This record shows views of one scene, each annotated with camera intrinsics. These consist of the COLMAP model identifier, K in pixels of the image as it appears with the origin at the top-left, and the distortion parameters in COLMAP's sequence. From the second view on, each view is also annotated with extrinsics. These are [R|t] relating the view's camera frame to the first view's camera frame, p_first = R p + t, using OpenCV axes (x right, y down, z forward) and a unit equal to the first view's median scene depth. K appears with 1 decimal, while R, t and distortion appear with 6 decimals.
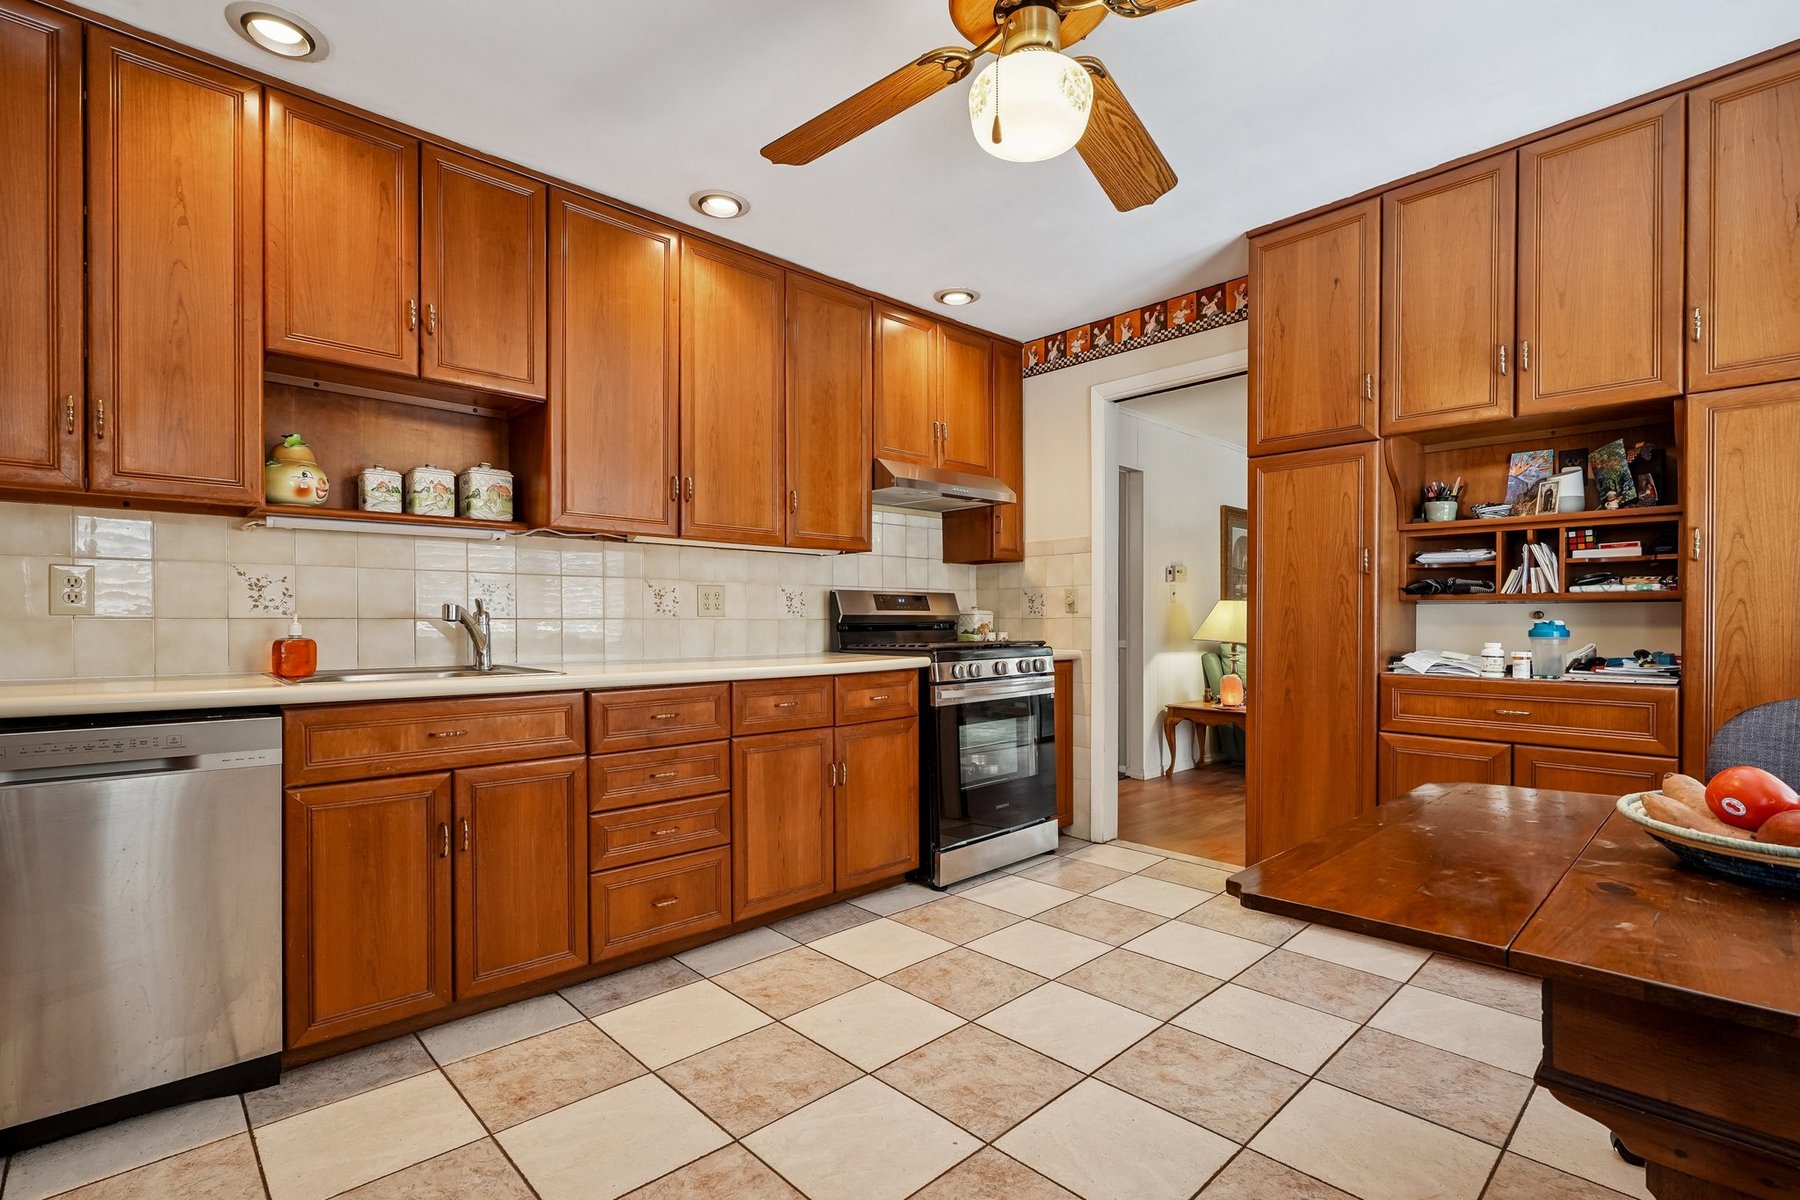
lens RADIAL K [[817.3, 0, 895.5], [0, 817.3, 598.9], [0, 0, 1]] dist [-0.001363, -0.000646]
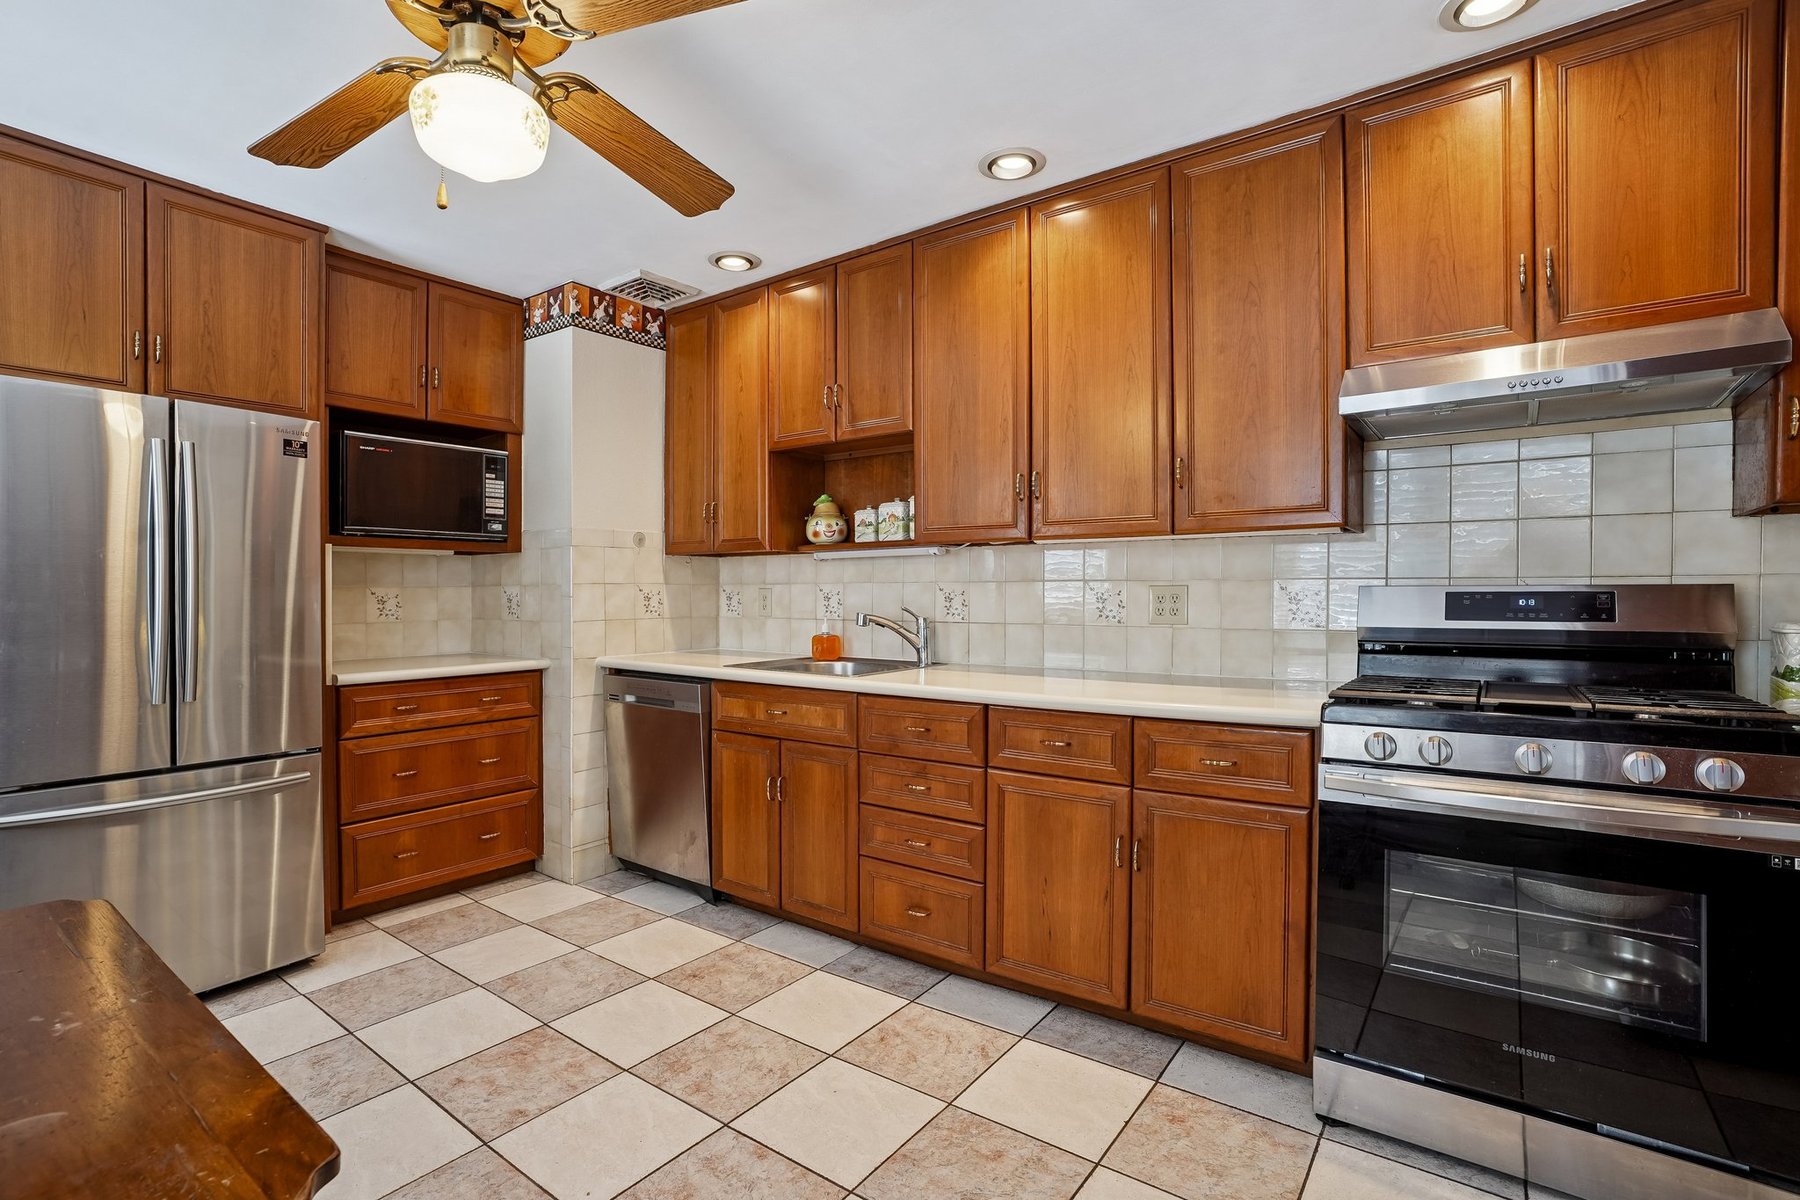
lens RADIAL K [[838.4, 0, 891.3], [0, 838.4, 583.7], [0, 0, 1]] dist [-0.069616, 0.027852]
pose [[0.184881, -0.009329, -0.982717, 0.679342], [0.027939, 0.999601, -0.004234, -0.028835], [0.982364, -0.026673, 0.185068, 0.741864]]
